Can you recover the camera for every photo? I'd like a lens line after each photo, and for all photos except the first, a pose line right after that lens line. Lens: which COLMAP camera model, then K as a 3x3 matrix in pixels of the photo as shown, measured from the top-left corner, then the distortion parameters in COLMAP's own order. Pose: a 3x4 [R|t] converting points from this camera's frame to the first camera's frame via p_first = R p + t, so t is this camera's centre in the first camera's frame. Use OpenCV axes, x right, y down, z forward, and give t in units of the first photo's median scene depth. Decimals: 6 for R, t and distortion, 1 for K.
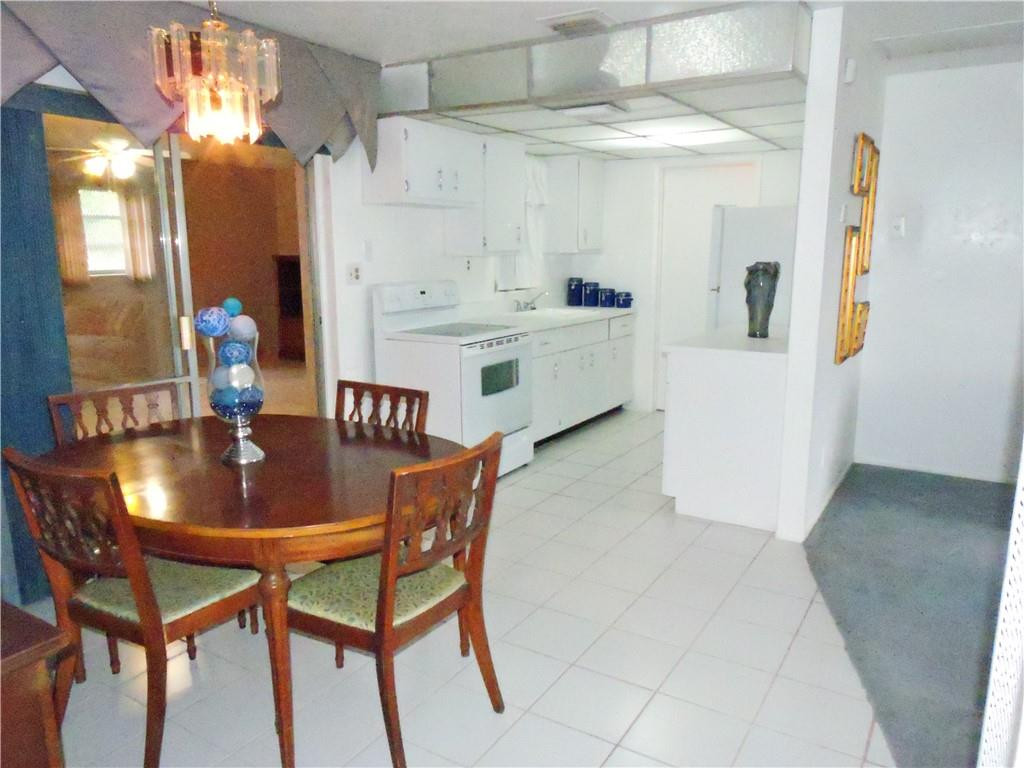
lens RADIAL K [[733.8, 0, 512.0], [0, 733.8, 384.0], [0, 0, 1]] dist [-0.000662, 0.002890]
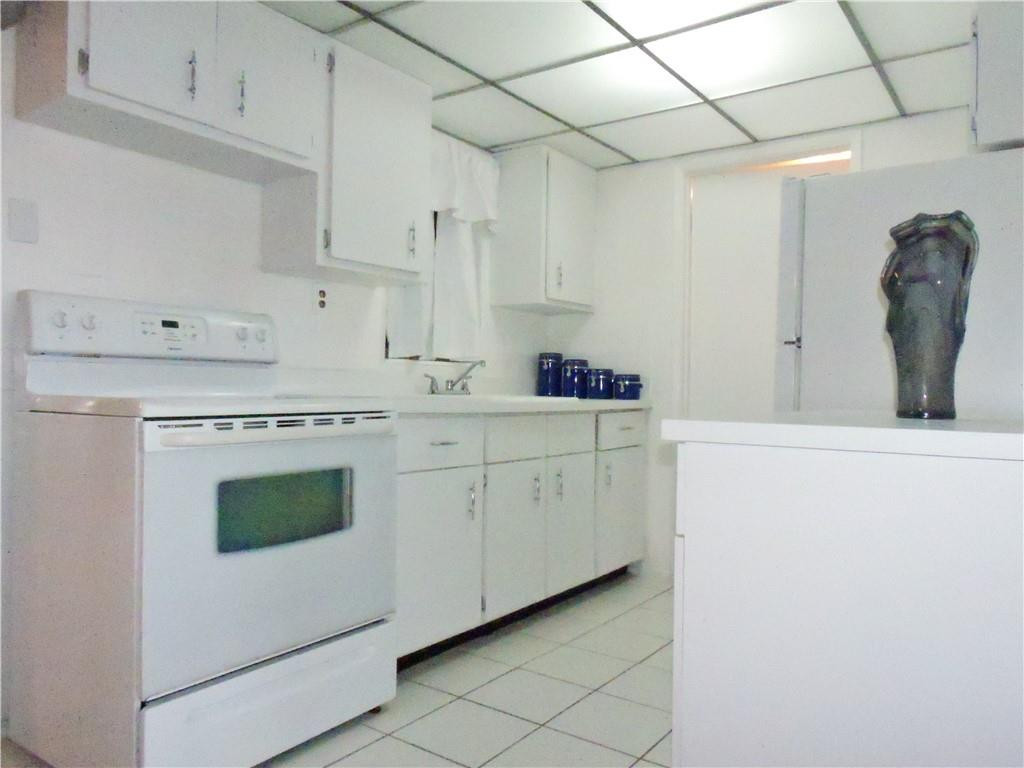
lens RADIAL K [[733.8, 0, 512.0], [0, 733.8, 384.0], [0, 0, 1]] dist [-0.000662, 0.002890]
pose [[0.997928, 0.016011, -0.062318, 0.116558], [-0.027574, 0.981516, -0.189382, -0.001397], [0.058134, 0.190708, 0.979924, 0.497953]]
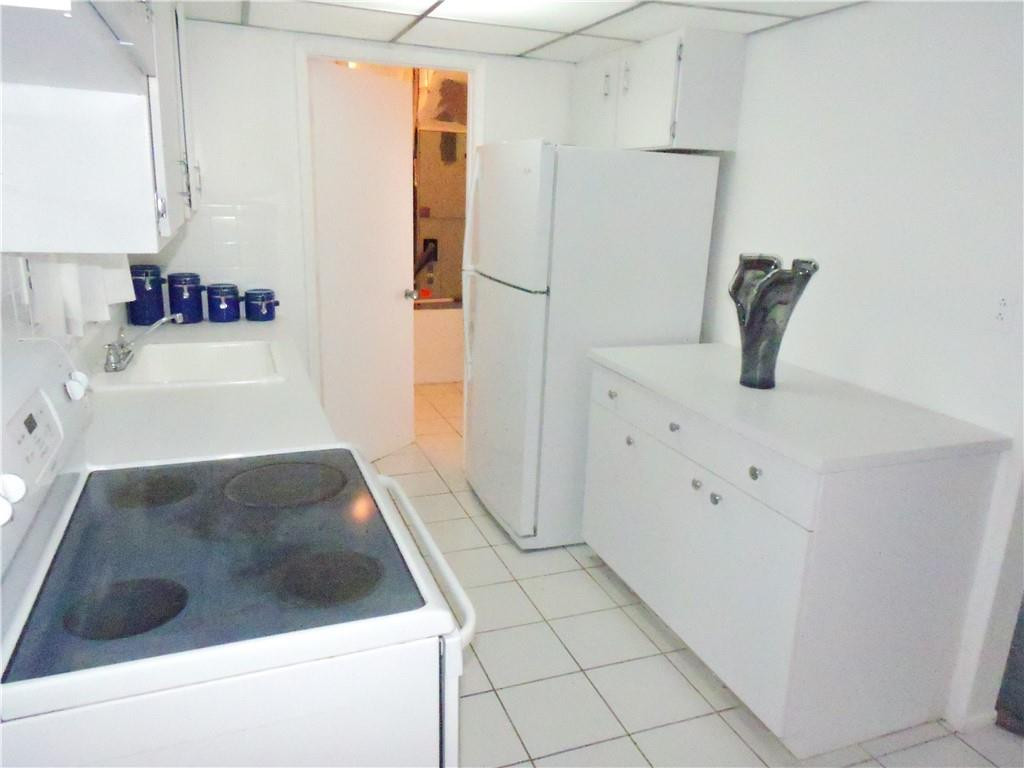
lens RADIAL K [[733.8, 0, 512.0], [0, 733.8, 384.0], [0, 0, 1]] dist [-0.000662, 0.002890]
pose [[0.589805, -0.185366, 0.785983, -0.204386], [0.112054, 0.982669, 0.147667, -0.143261], [-0.799733, 0.000978, 0.600355, 0.659123]]
